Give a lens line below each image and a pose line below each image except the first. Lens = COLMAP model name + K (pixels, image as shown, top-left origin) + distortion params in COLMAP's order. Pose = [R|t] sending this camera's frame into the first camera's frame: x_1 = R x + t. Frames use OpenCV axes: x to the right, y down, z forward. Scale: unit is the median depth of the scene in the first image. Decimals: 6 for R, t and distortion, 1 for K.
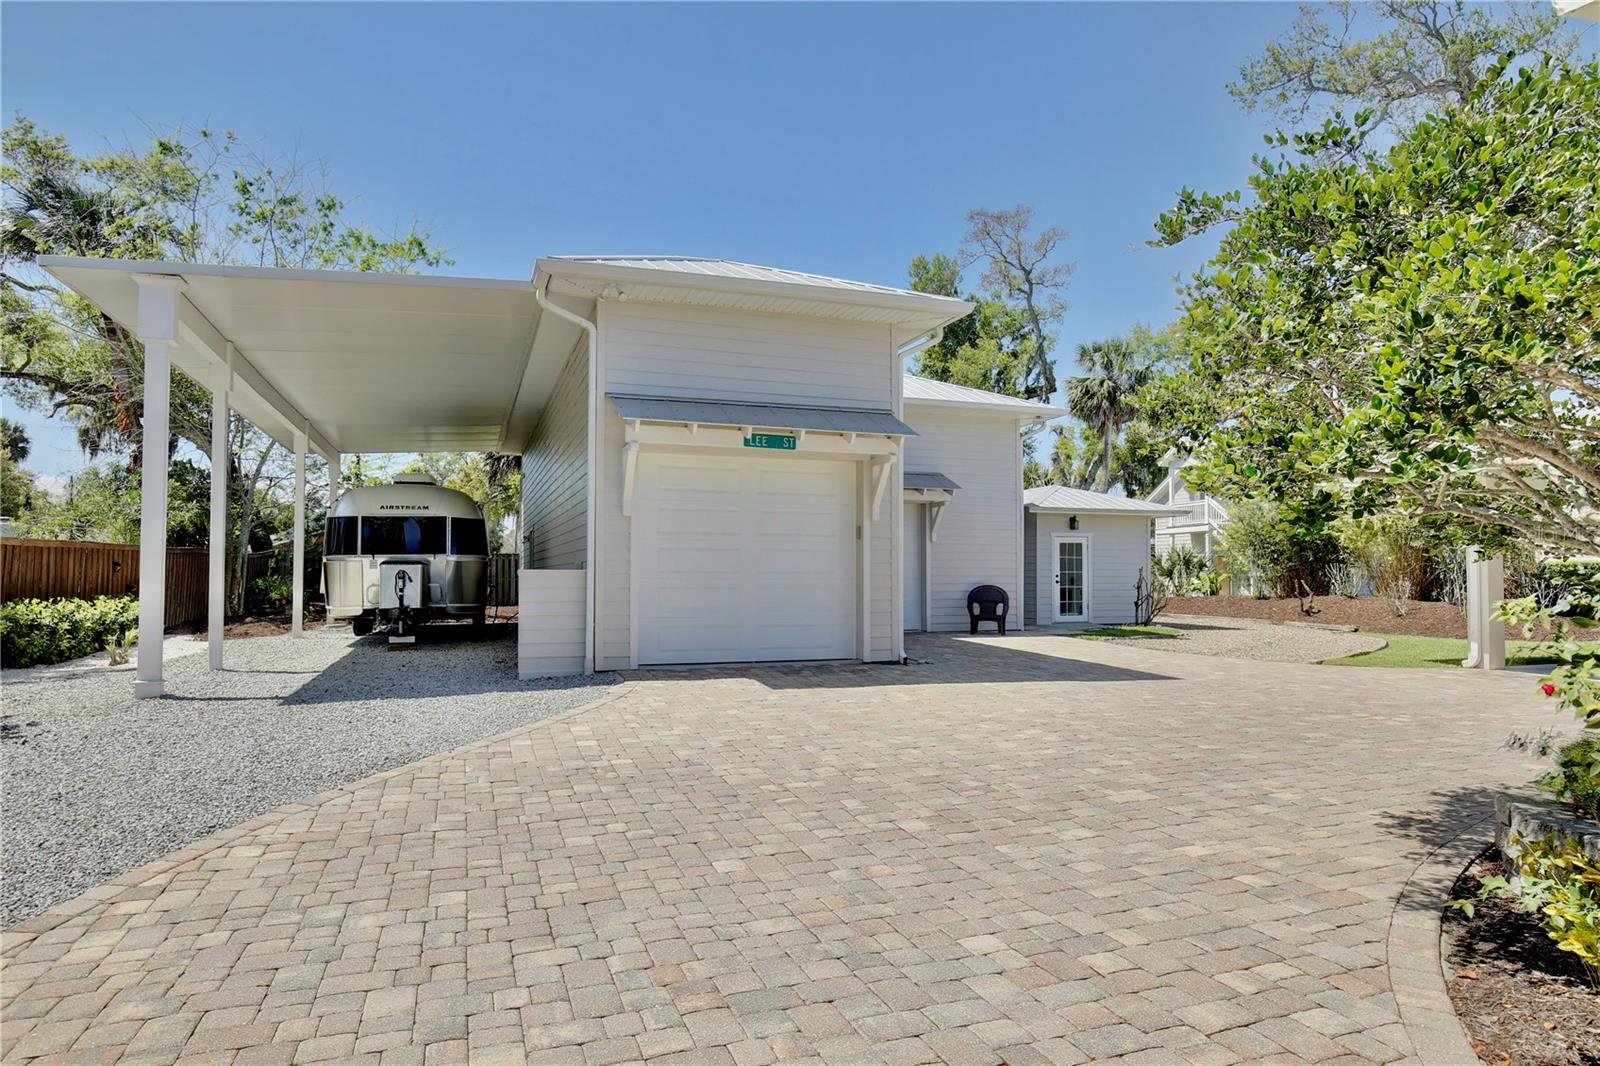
lens RADIAL K [[943.6, 0, 800.2], [0, 943.6, 552.3], [0, 0, 1]] dist [-0.011896, 0.003413]
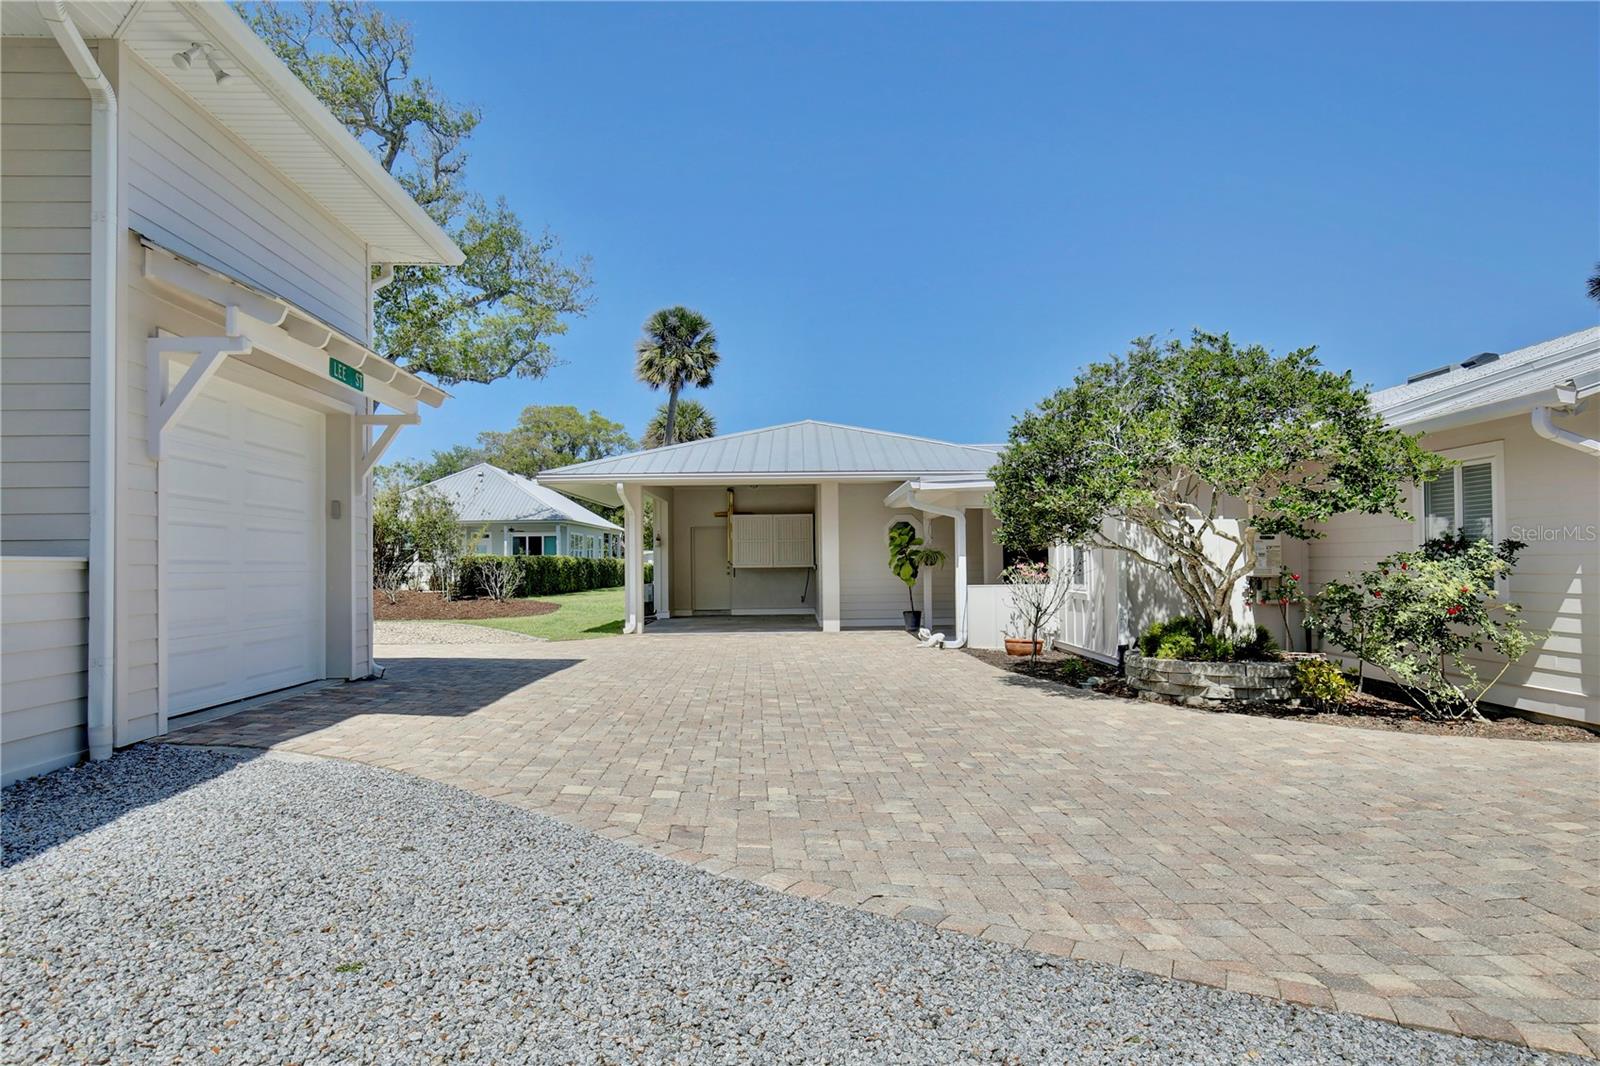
lens RADIAL K [[943.6, 0, 800.2], [0, 943.6, 552.3], [0, 0, 1]] dist [-0.011896, 0.003413]
pose [[0.280719, 0.008848, 0.959749, -1.489802], [-0.012902, 0.999902, -0.005444, 0.033272], [-0.959703, -0.010854, 0.280806, 1.174265]]
